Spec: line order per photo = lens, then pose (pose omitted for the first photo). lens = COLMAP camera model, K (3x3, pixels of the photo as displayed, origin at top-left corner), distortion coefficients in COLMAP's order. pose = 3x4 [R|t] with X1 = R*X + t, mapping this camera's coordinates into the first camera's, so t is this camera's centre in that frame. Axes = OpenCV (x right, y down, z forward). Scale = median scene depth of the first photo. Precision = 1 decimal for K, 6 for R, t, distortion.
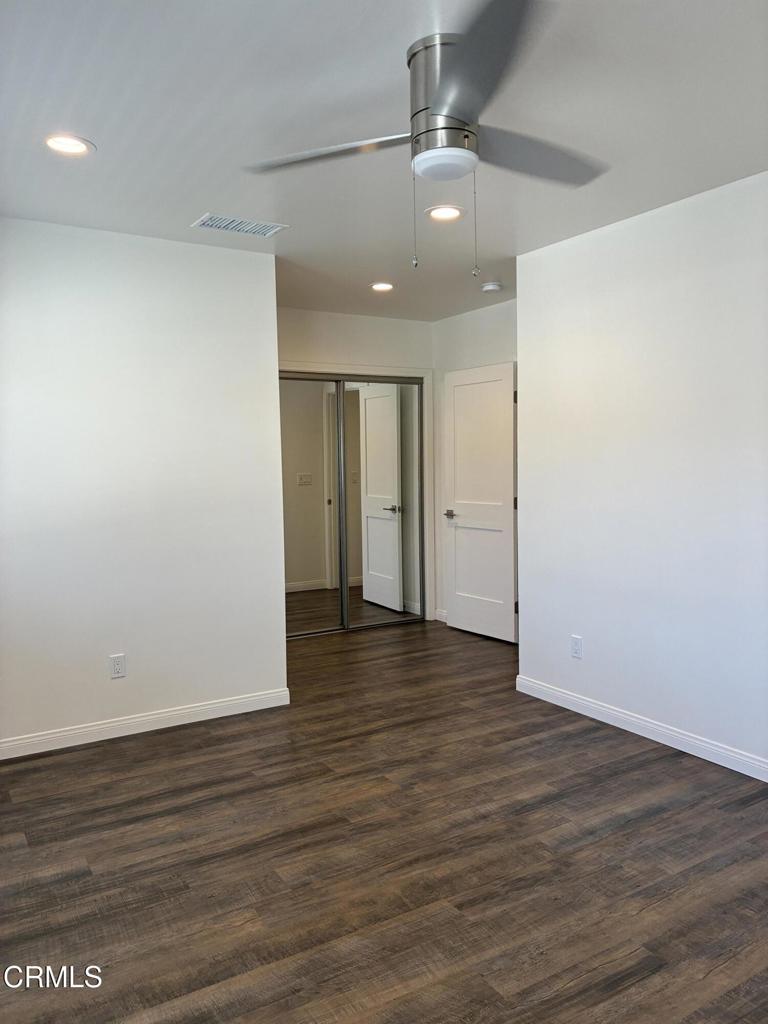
lens RADIAL K [[775.0, 0, 382.3], [0, 775.0, 512.0], [0, 0, 1]] dist [0.039296, -0.049117]
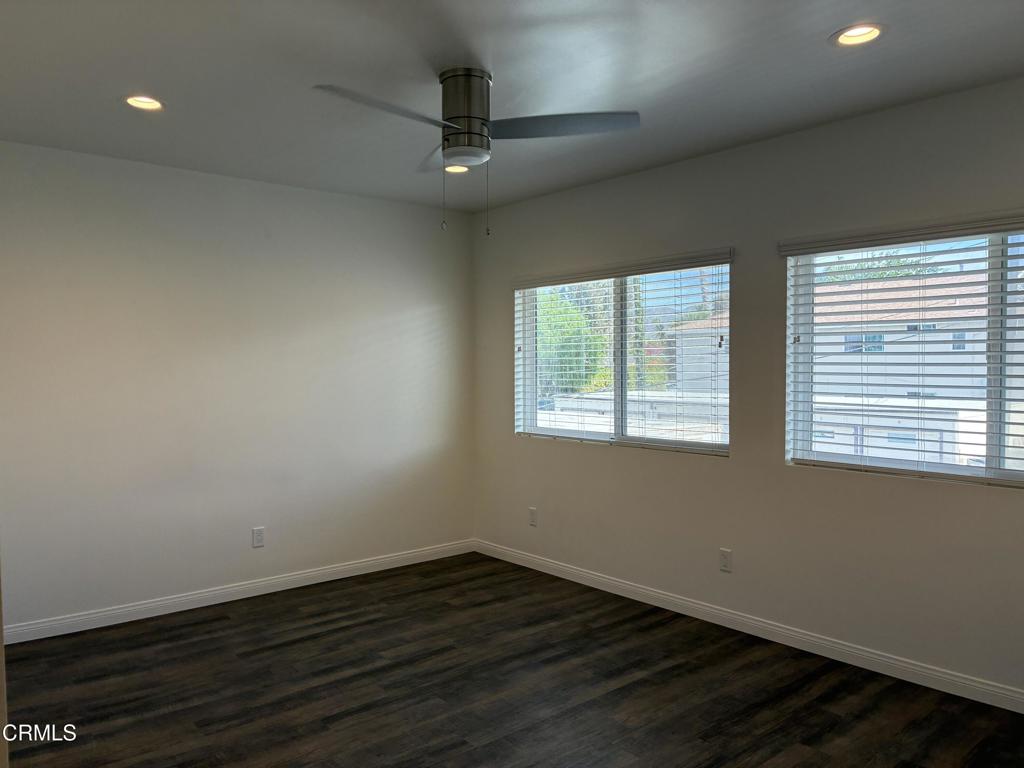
lens RADIAL K [[775.0, 0, 511.7], [0, 775.0, 383.4], [0, 0, 1]] dist [0.039296, -0.049117]
pose [[-0.988009, 0.022091, -0.152806, 0.201223], [0.009705, 0.996640, 0.081329, -0.141915], [0.154089, 0.078871, -0.984904, 2.191410]]
